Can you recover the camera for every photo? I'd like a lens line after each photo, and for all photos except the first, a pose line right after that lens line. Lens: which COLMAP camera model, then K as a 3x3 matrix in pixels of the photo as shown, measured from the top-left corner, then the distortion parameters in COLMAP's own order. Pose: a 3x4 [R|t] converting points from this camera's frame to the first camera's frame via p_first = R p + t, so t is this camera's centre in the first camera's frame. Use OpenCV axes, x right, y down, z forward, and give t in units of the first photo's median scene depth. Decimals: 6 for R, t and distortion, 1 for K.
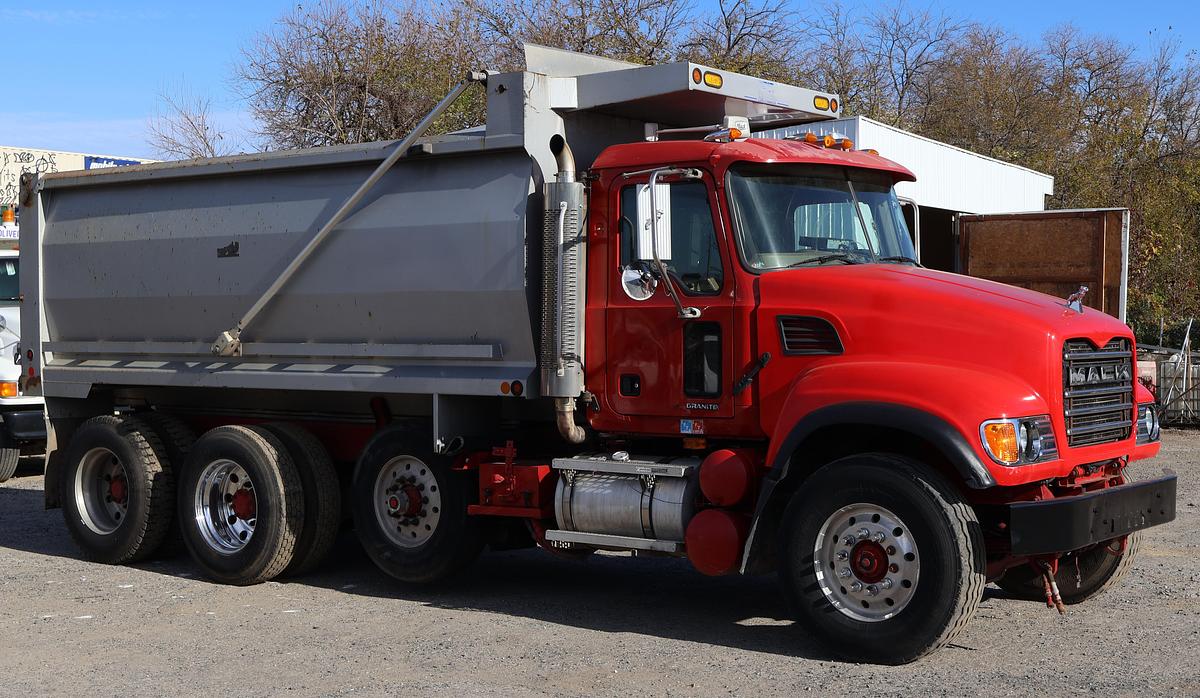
lens RADIAL K [[1632.5, 0, 616.5], [0, 1632.5, 347.8], [0, 0, 1]] dist [-0.008206, 0.000000]
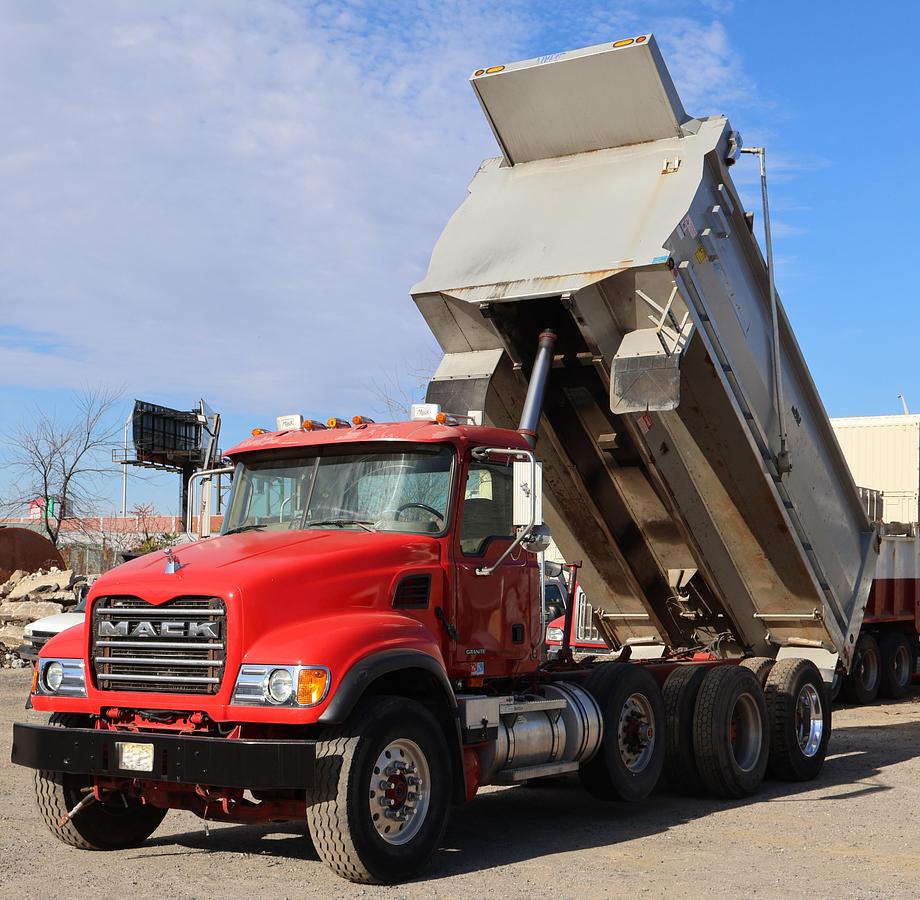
lens RADIAL K [[1635.5, 0, 462.1], [0, 1635.5, 453.3], [0, 0, 1]] dist [0.024817, 0.000000]
pose [[0.060174, -0.083210, -0.994714, 1.296990], [-0.013747, 0.996356, -0.084179, -0.010559], [0.998093, 0.018740, 0.058811, 1.047511]]
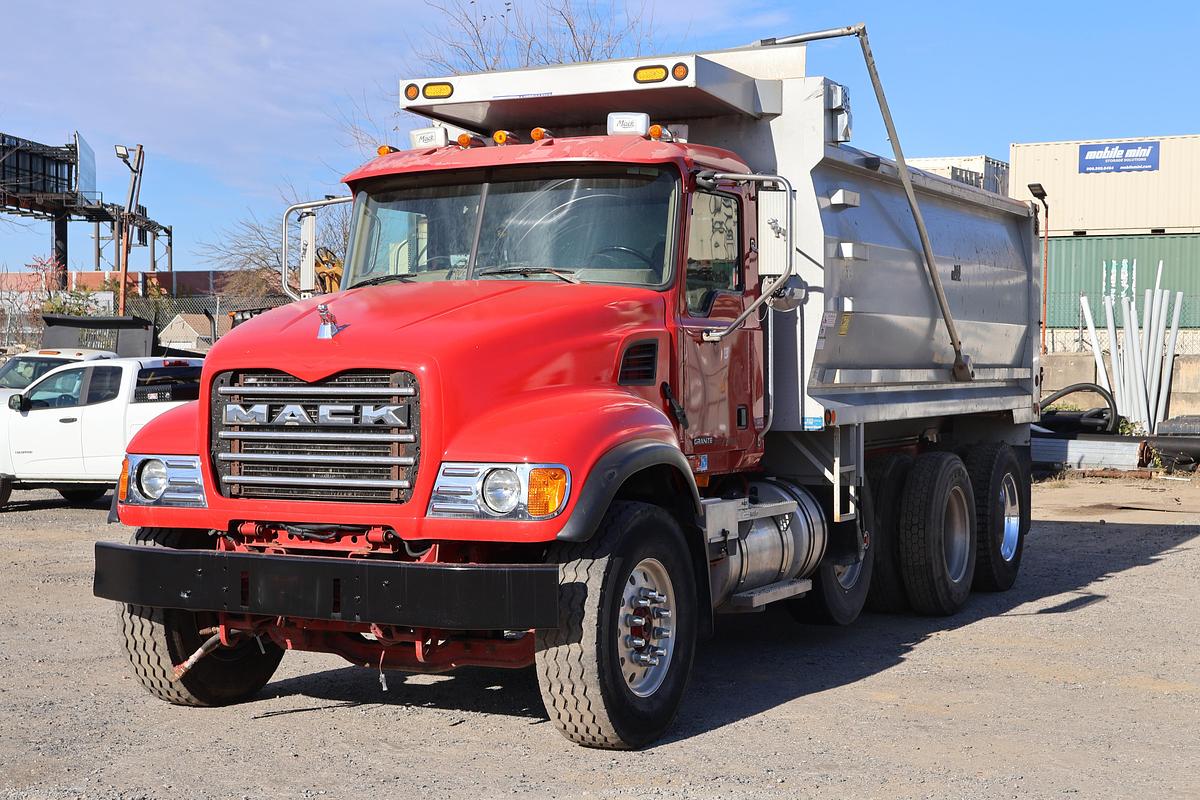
lens RADIAL K [[1874.9, 0, 598.0], [0, 1874.9, 397.1], [0, 0, 1]] dist [0.020319, 0.000000]
pose [[0.179268, 0.019466, -0.983608, 1.125723], [-0.011314, 0.999779, 0.017724, -0.009345], [0.983735, 0.007951, 0.179449, 0.896239]]
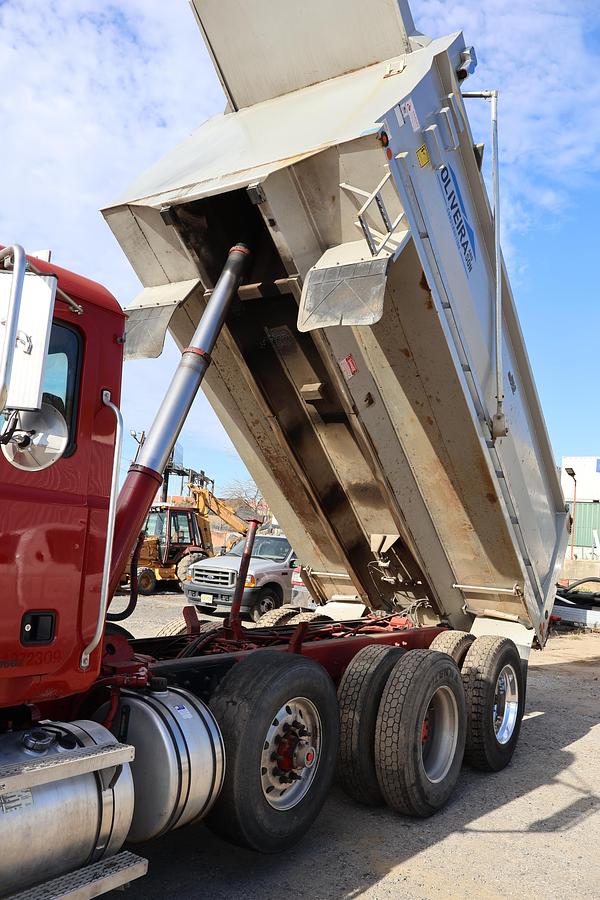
lens RADIAL K [[751.0, 0, 286.6], [0, 751.0, 457.3], [0, 0, 1]] dist [-0.015229, 0.006957]
pose [[0.039287, -0.105808, -0.993610, 0.432207], [-0.084286, 0.990483, -0.108808, -0.022529], [0.995667, 0.088022, 0.029995, 1.237000]]
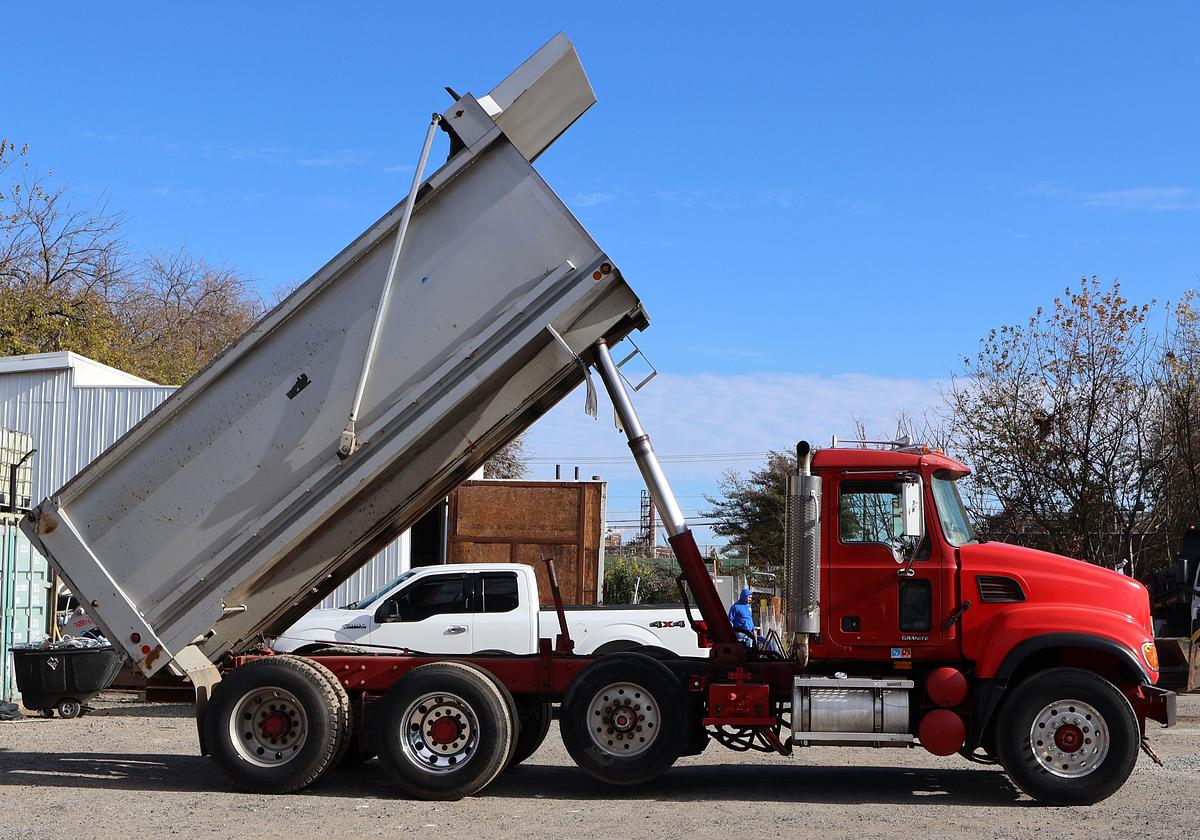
lens RADIAL K [[1753.4, 0, 645.4], [0, 1753.4, 432.1], [0, 0, 1]] dist [0.022216, 0.000000]
pose [[0.850779, 0.055455, 0.522590, -0.918079], [-0.003688, 0.995022, -0.099583, 0.009609], [-0.525511, 0.082796, 0.846749, -0.181766]]
